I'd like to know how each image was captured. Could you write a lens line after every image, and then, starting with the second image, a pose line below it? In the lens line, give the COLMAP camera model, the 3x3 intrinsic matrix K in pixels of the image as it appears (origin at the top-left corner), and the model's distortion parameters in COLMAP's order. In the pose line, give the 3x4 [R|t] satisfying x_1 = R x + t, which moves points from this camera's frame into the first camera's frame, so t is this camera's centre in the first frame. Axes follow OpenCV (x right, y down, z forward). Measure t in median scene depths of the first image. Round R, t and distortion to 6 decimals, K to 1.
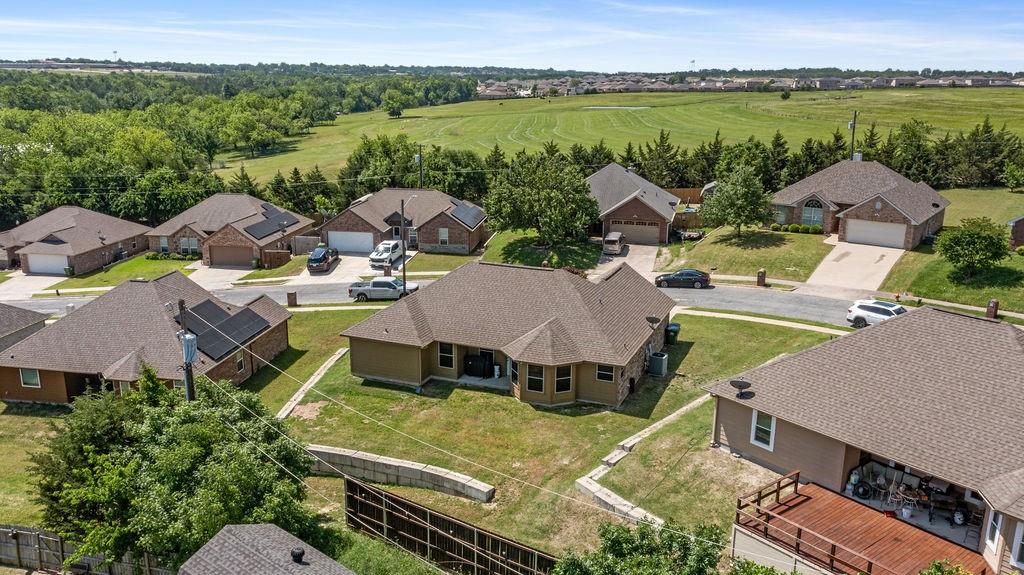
lens RADIAL K [[826.9, 0, 512.0], [0, 826.9, 287.5], [0, 0, 1]] dist [-0.005947, -0.008140]
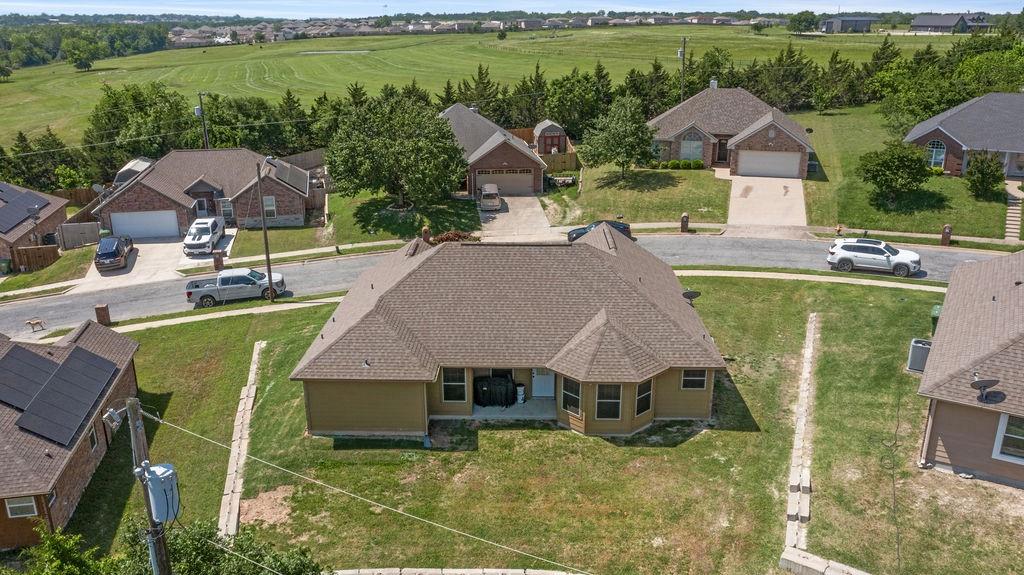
lens RADIAL K [[811.7, 0, 512.0], [0, 811.7, 287.5], [0, 0, 1]] dist [-0.015509, -0.004768]
pose [[0.935289, -0.121132, 0.332508, -0.145836], [0.098818, 0.991614, 0.083284, -0.028964], [-0.339808, -0.045036, 0.939416, 0.205017]]
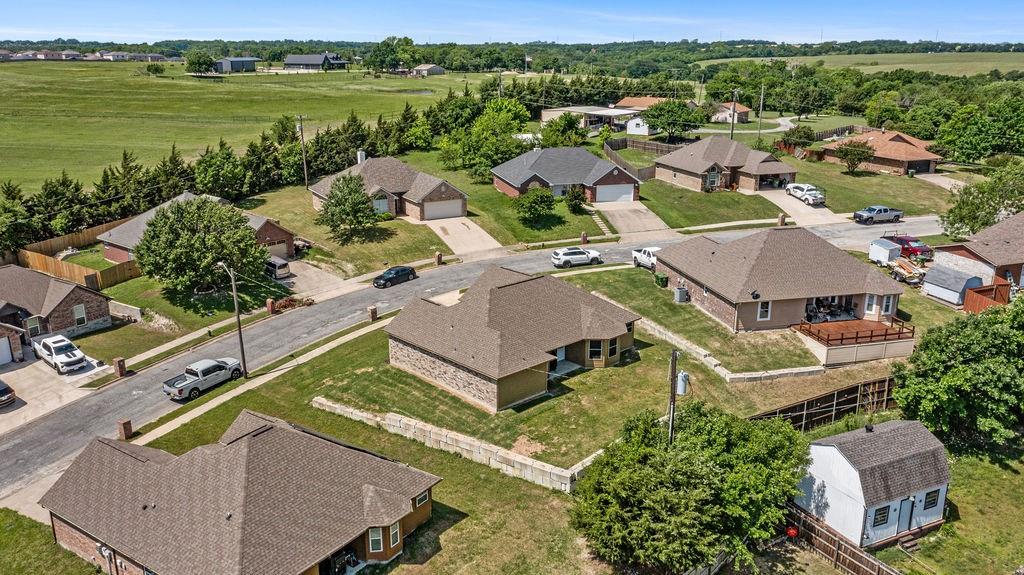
lens RADIAL K [[826.9, 0, 512.0], [0, 826.9, 287.5], [0, 0, 1]] dist [-0.005947, -0.008140]
pose [[0.414049, -0.266361, 0.870411, -0.666576], [0.229080, 0.955943, 0.183564, -0.152409], [-0.880957, 0.123389, 0.456826, 0.271619]]
